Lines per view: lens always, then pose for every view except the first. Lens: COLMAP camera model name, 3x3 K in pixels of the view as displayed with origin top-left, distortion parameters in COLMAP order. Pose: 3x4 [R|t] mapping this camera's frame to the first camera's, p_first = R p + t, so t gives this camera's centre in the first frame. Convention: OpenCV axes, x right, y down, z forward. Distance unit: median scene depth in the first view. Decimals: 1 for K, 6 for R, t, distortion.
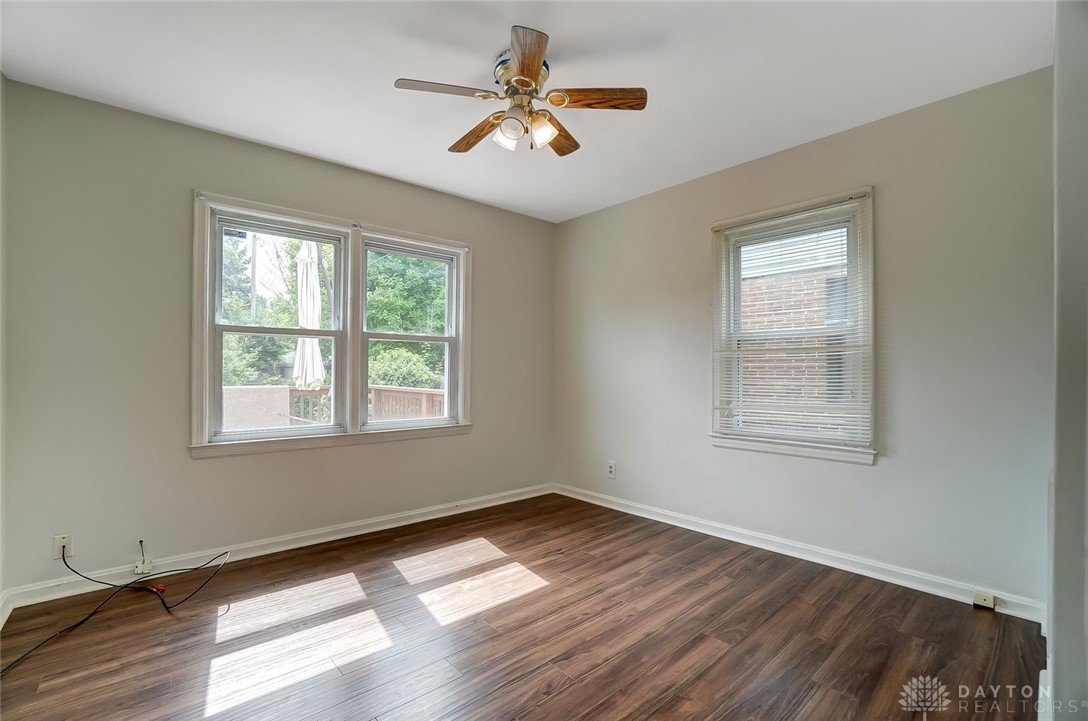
lens RADIAL K [[483.2, 0, 539.1], [0, 483.2, 363.9], [0, 0, 1]] dist [-0.064511, 0.023105]
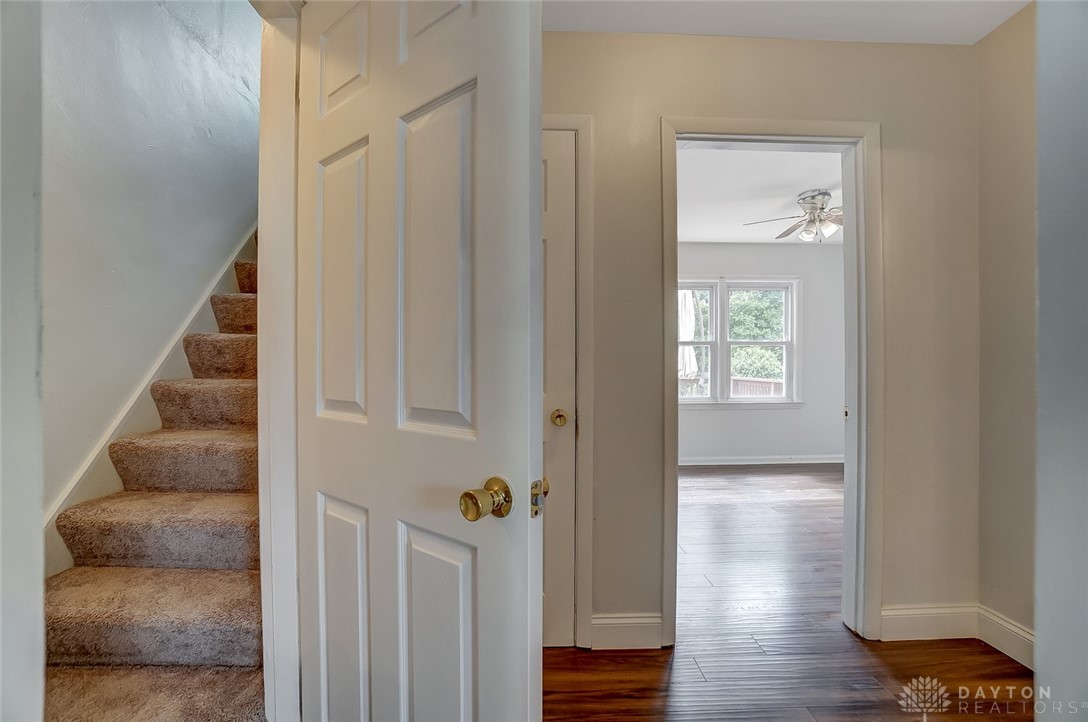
lens RADIAL K [[483.2, 0, 539.1], [0, 483.2, 364.4], [0, 0, 1]] dist [-0.064511, 0.023105]
pose [[0.757257, -0.002352, -0.653112, 0.190546], [0.009882, 0.999920, 0.007857, -0.005911], [0.653042, -0.012404, 0.757220, -0.587031]]
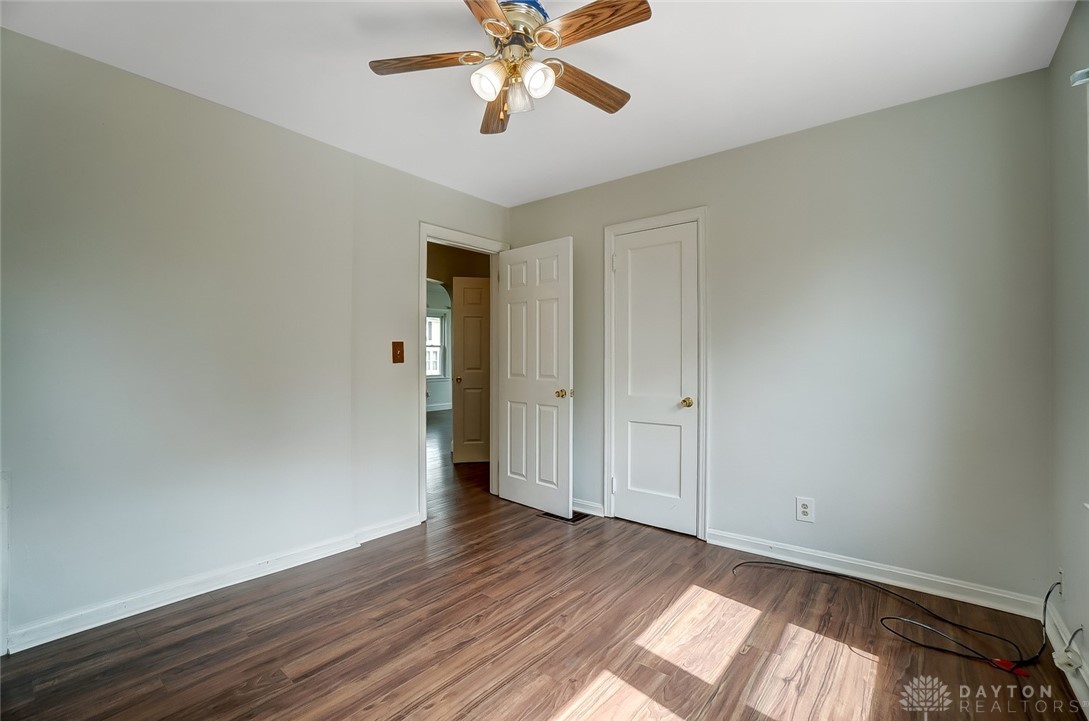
lens RADIAL K [[483.7, 0, 539.6], [0, 483.7, 363.9], [0, 0, 1]] dist [-0.064511, 0.023105]
pose [[-0.987355, -0.007462, -0.158351, 0.029735], [-0.007056, 0.999970, -0.003122, 0.002319], [0.158370, -0.001965, -0.987378, 1.047909]]
